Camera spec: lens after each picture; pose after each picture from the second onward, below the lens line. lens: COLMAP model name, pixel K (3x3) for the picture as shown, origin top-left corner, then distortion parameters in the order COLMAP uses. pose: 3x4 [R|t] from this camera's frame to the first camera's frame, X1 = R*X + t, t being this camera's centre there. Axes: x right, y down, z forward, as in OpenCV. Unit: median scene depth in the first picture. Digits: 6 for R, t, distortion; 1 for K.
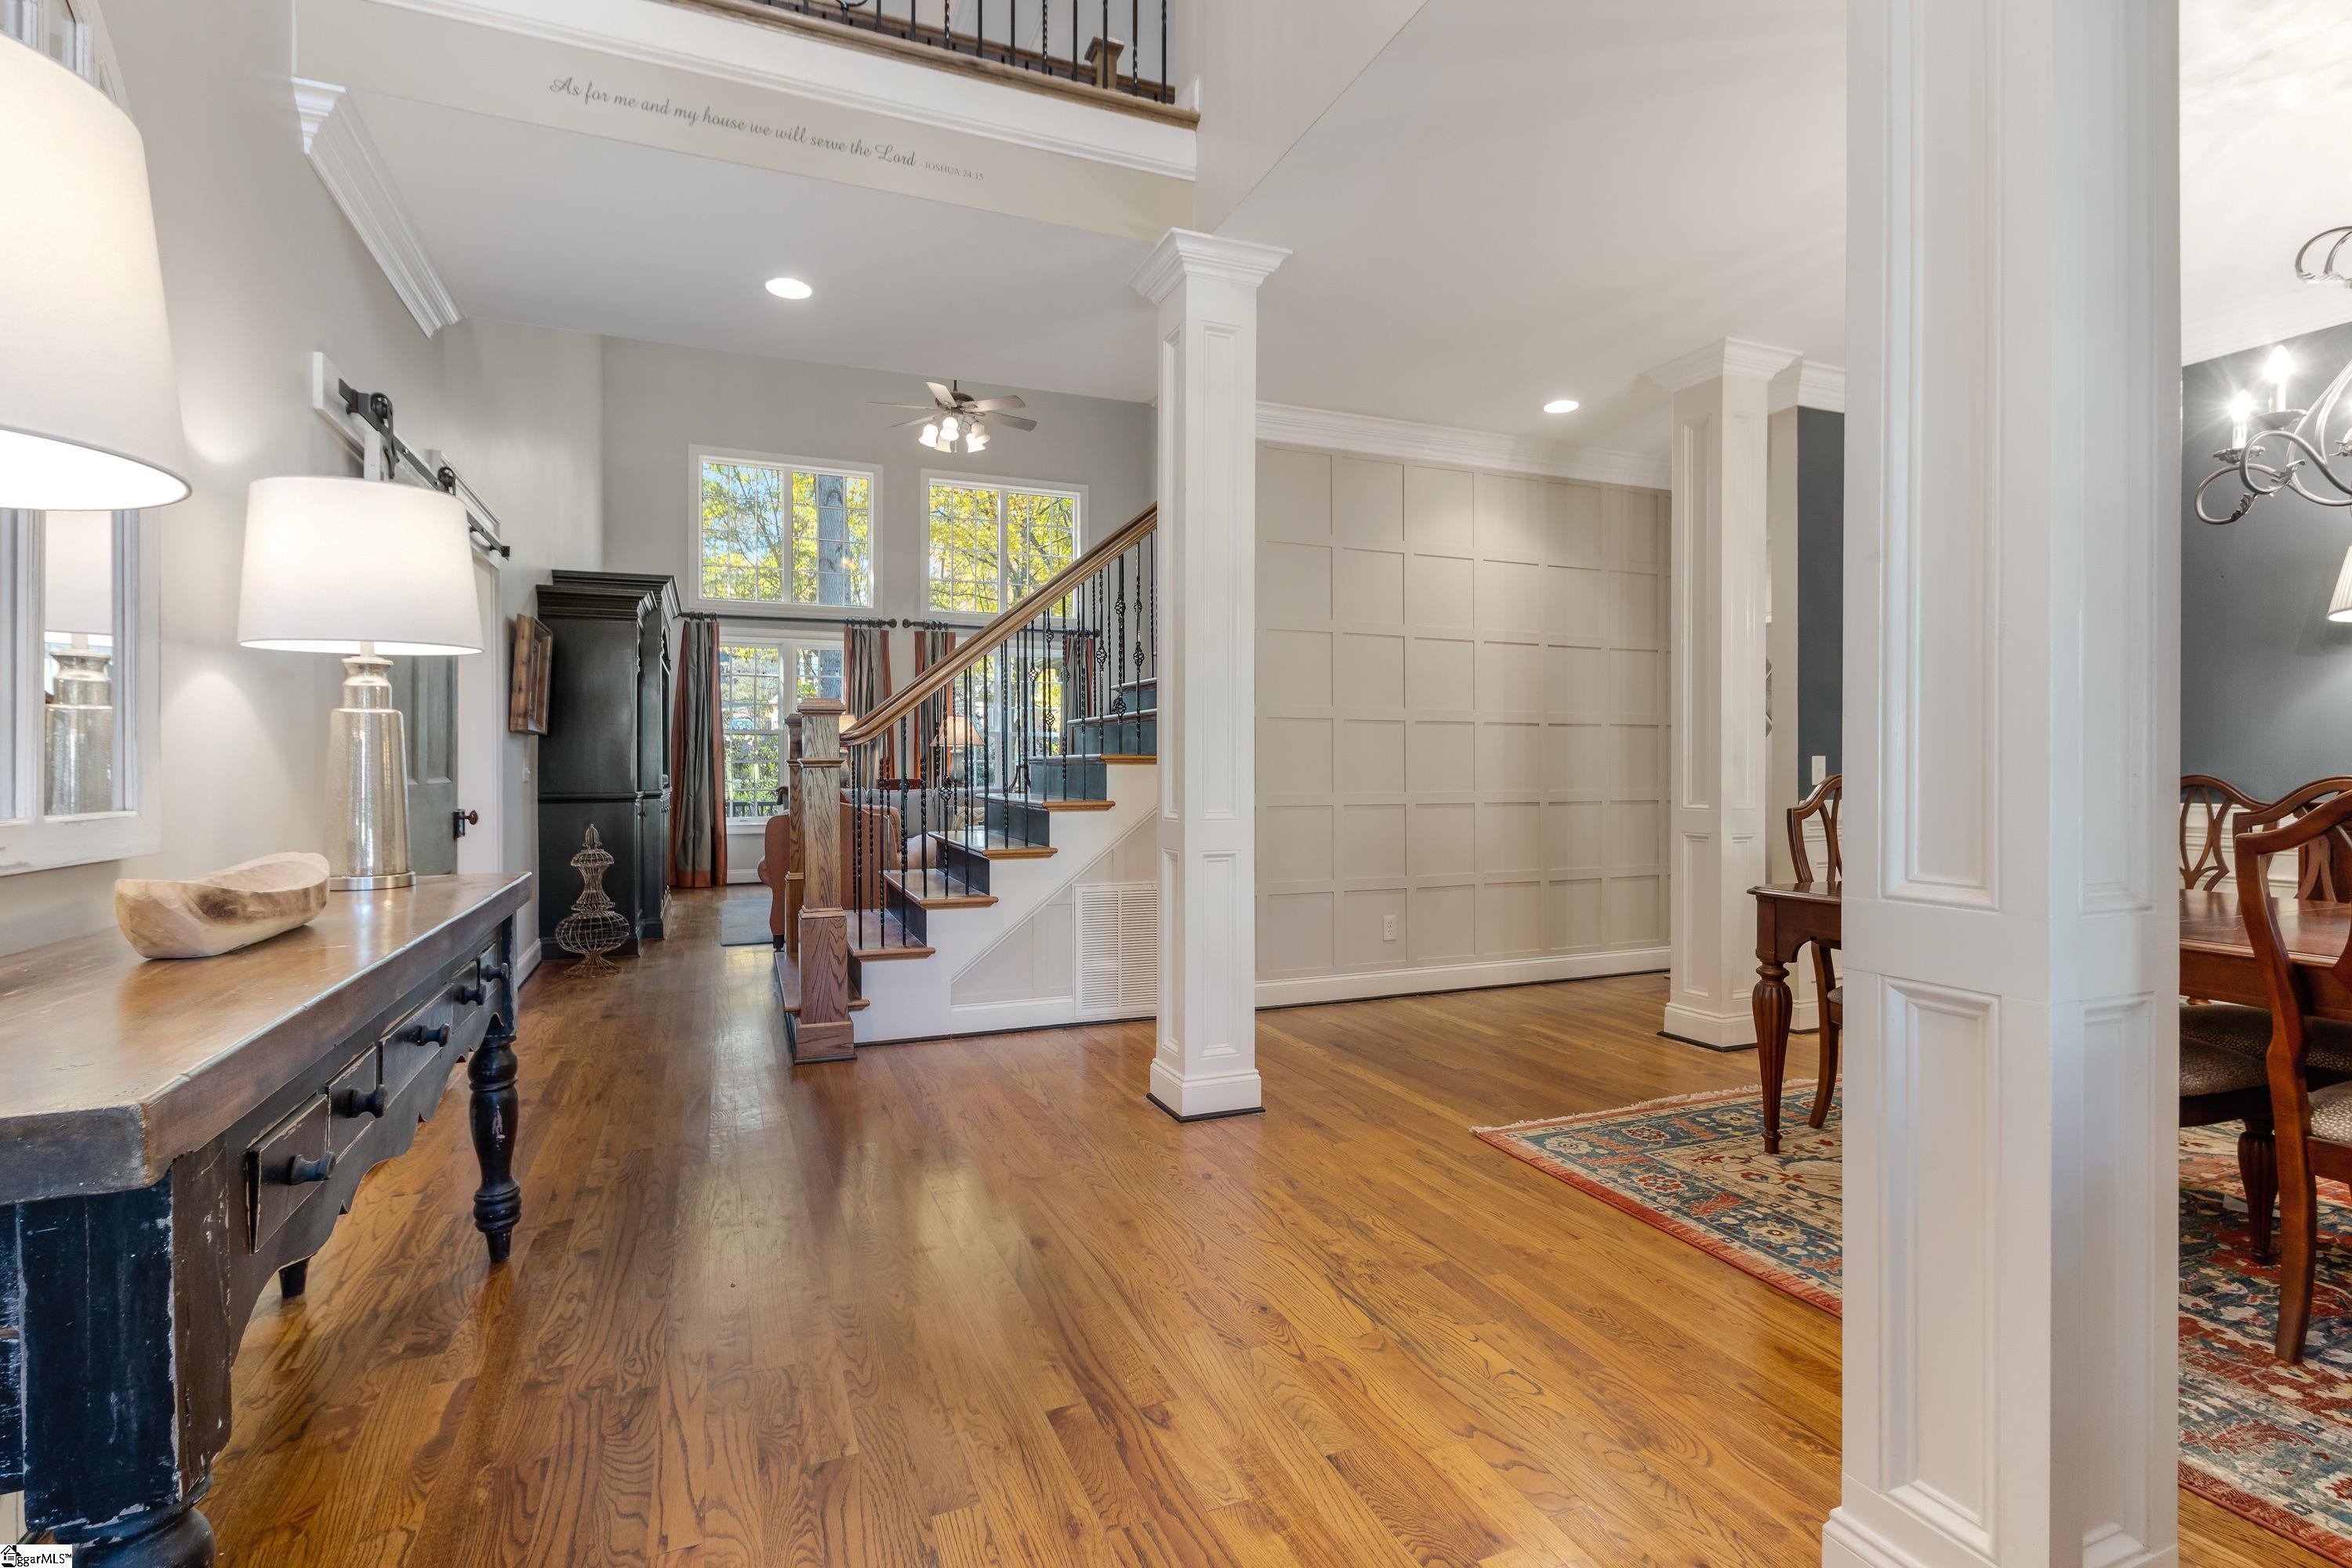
lens RADIAL K [[1127.5, 0, 1164.6], [0, 1127.5, 789.8], [0, 0, 1]] dist [0.002421, 0.000120]
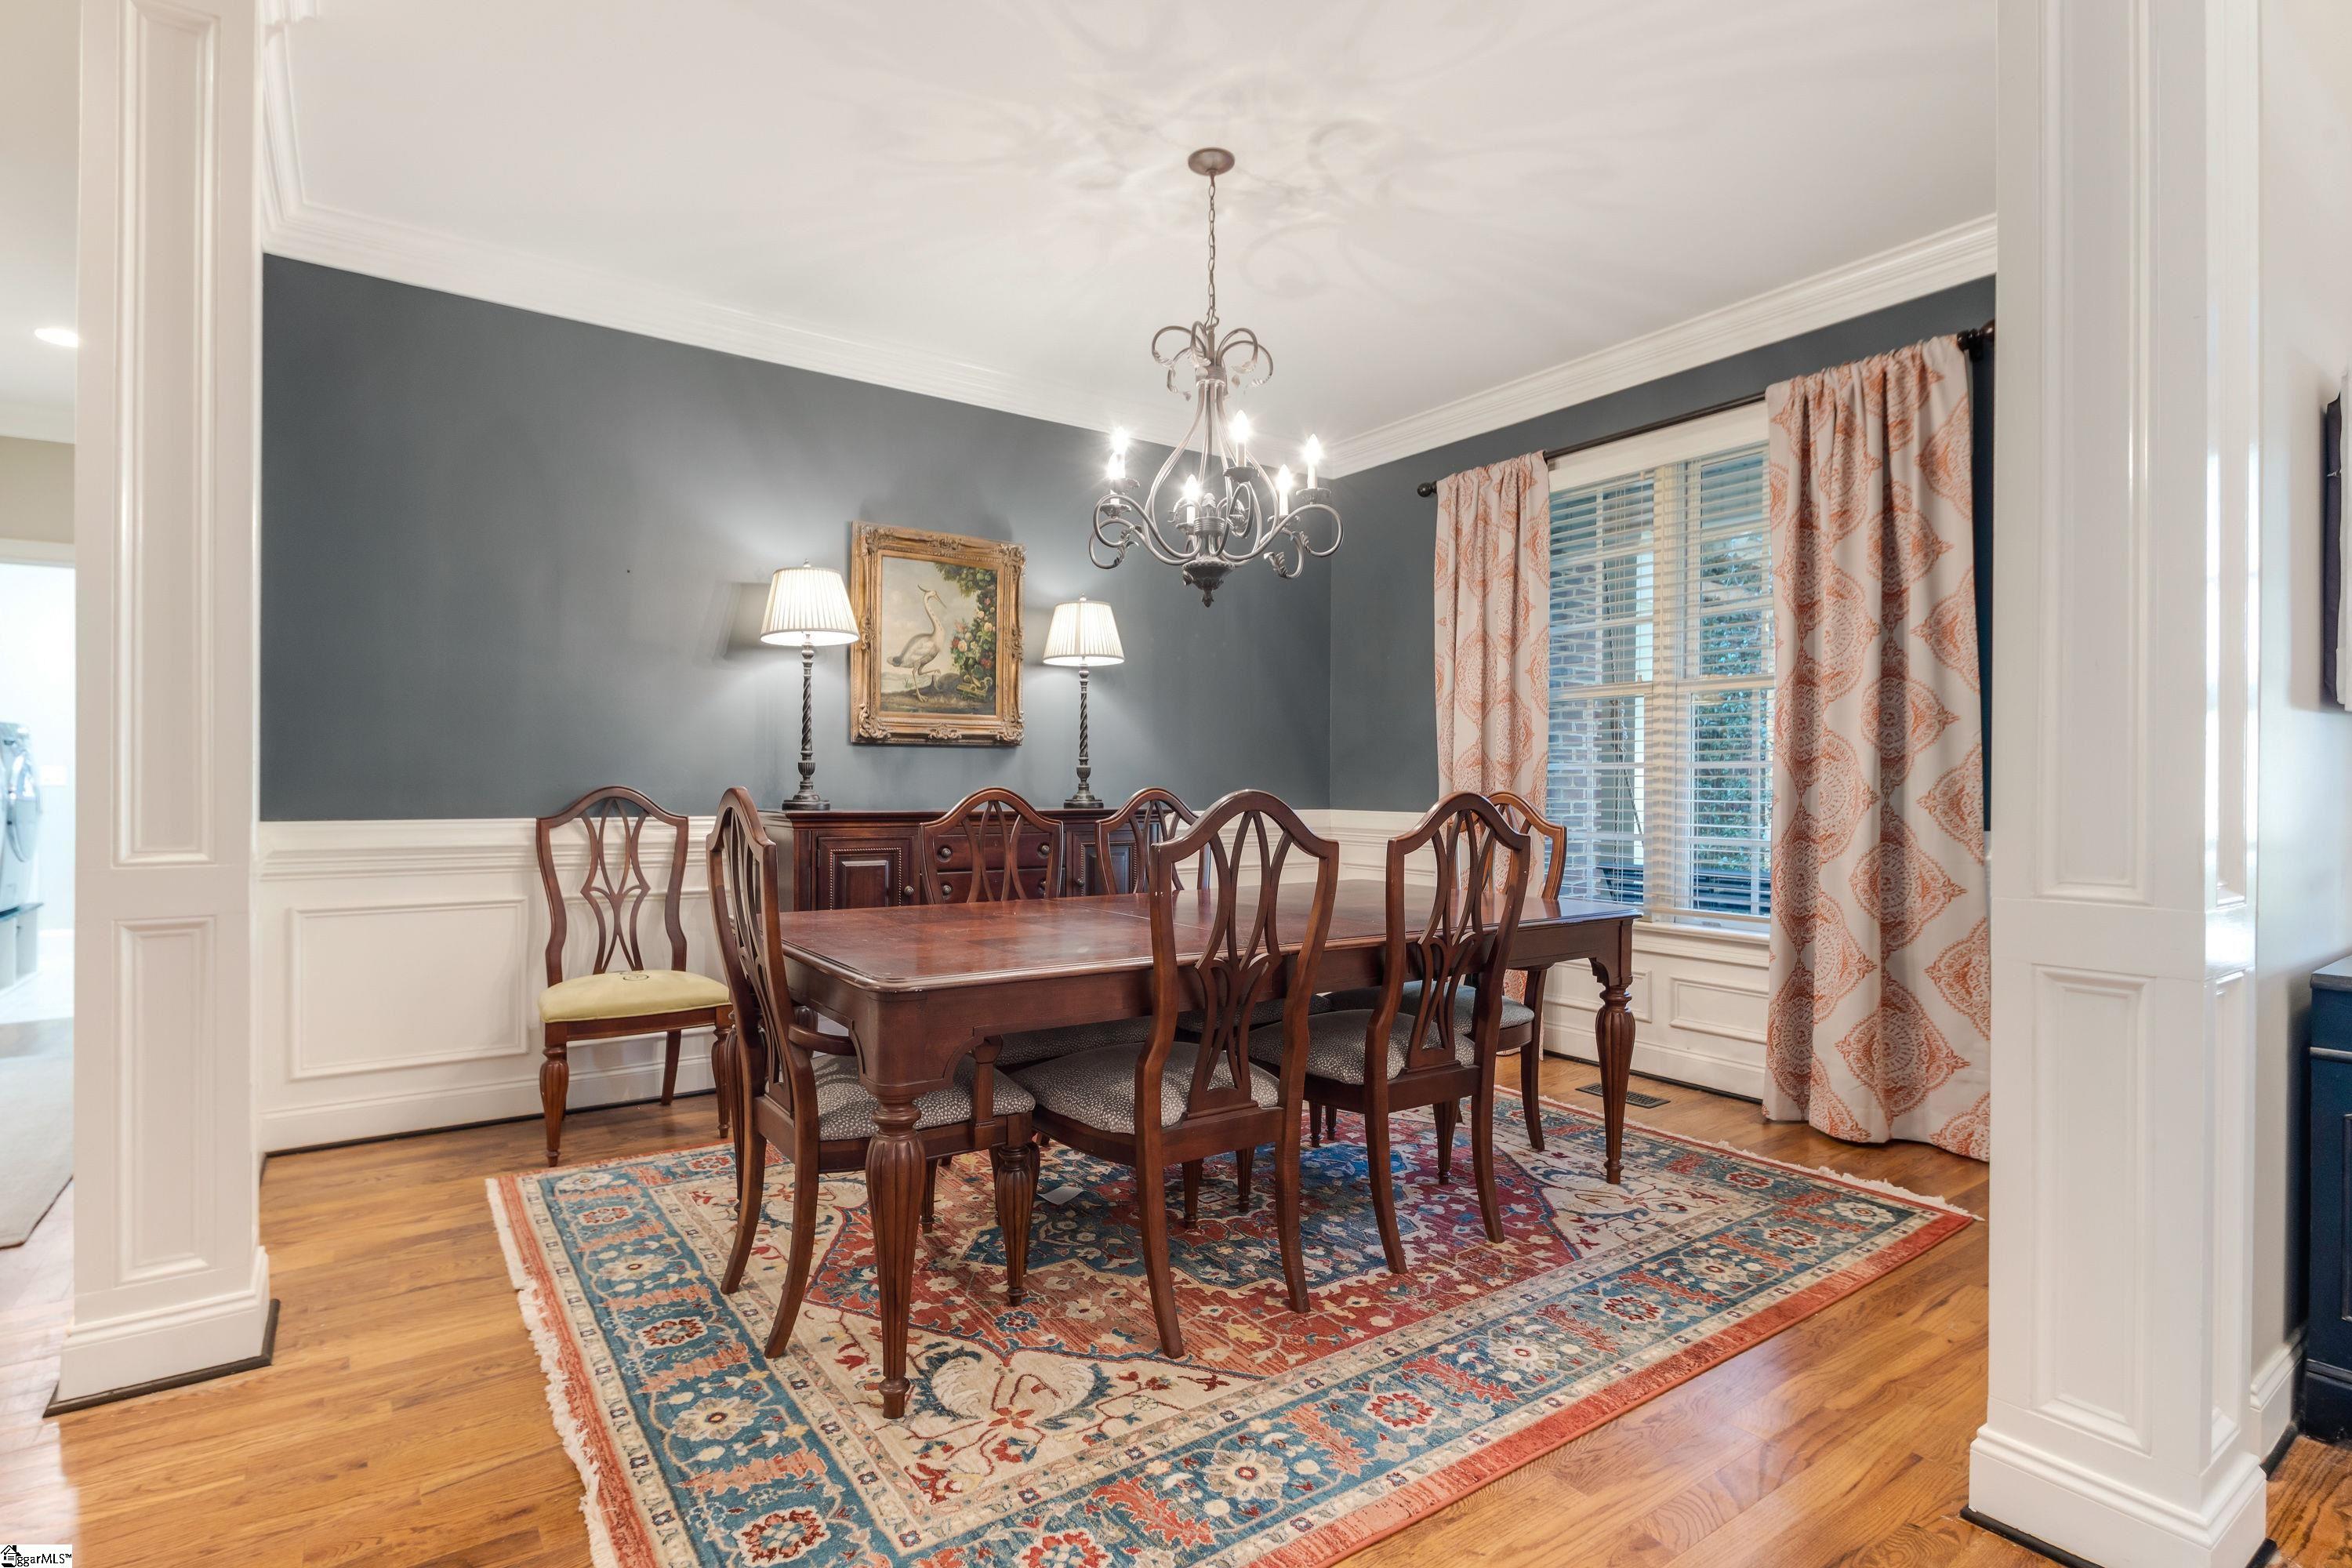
lens RADIAL K [[1127.5, 0, 1164.6], [0, 1127.5, 789.8], [0, 0, 1]] dist [0.002421, 0.000120]
pose [[-0.226247, -0.003577, 0.974063, -0.089944], [0.011557, 0.999913, 0.006356, -0.017036], [-0.974001, 0.012696, -0.226186, 1.073172]]
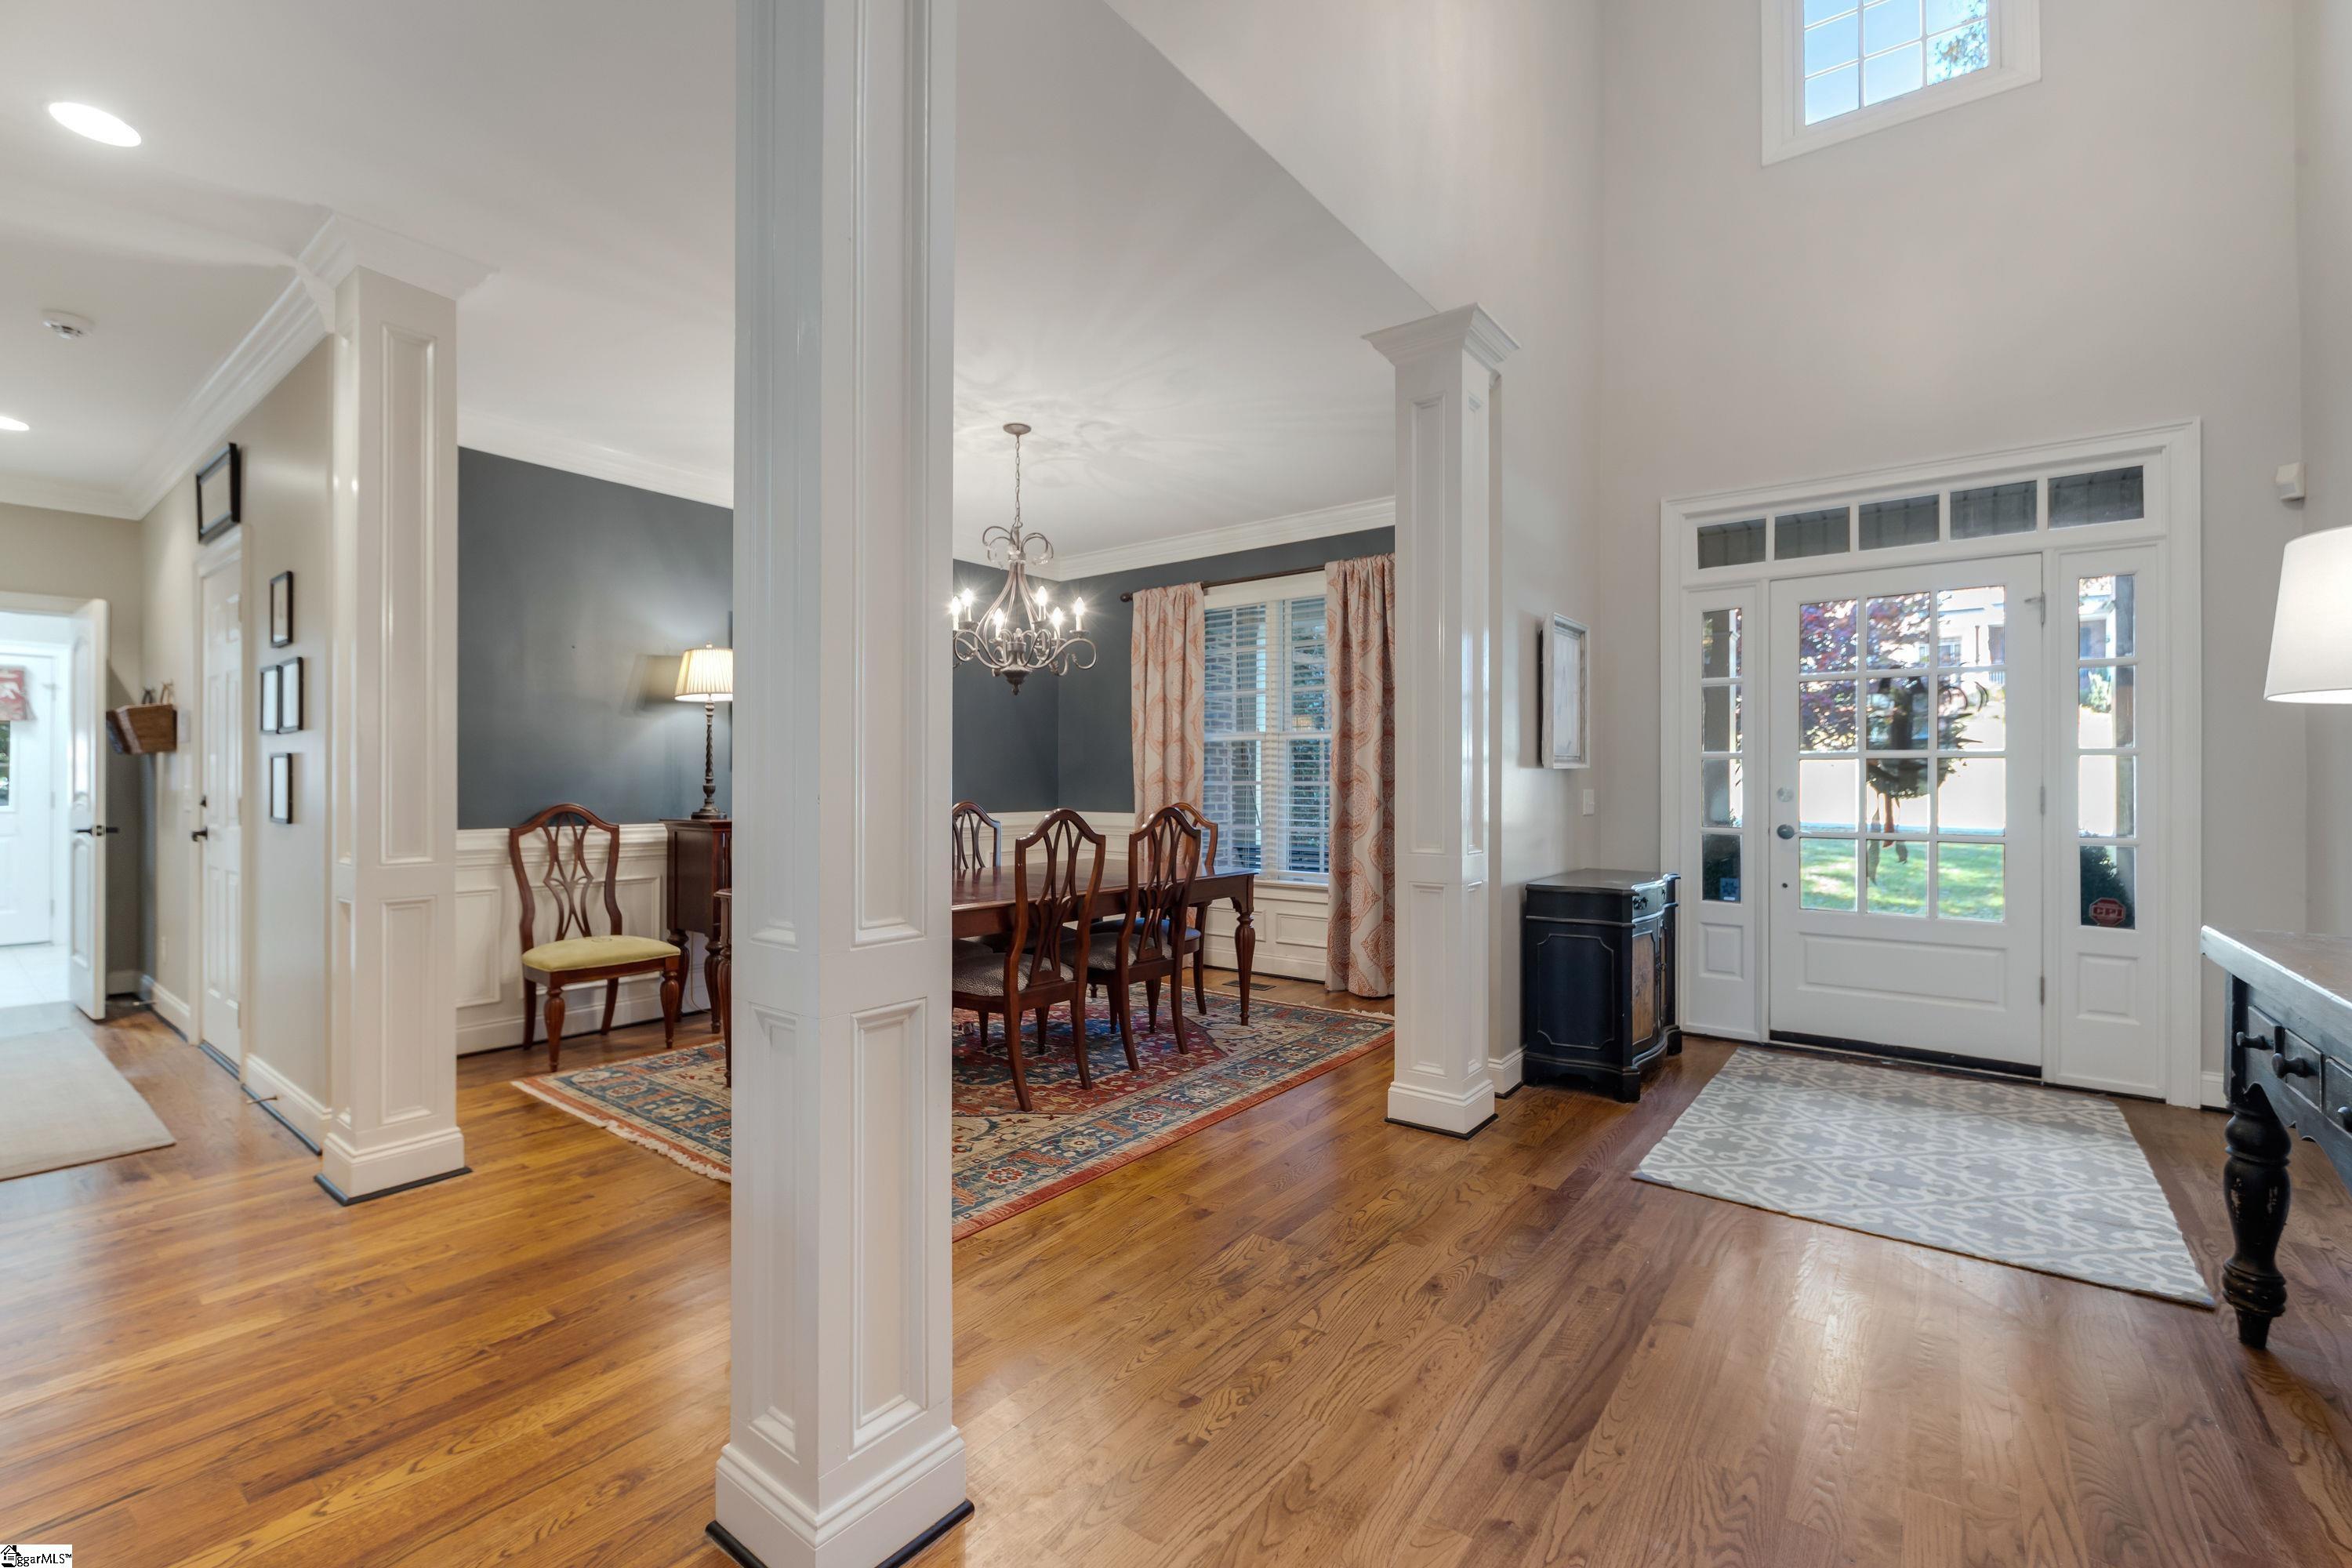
lens RADIAL K [[991.4, 0, 1176.0], [0, 991.4, 784.0], [0, 0, 1]] dist [-0.001021, -0.000075]
pose [[-0.514093, 0.000153, 0.857735, -0.505057], [0.013683, 0.999874, 0.008022, -0.050299], [-0.857625, 0.015860, -0.514030, 1.362788]]
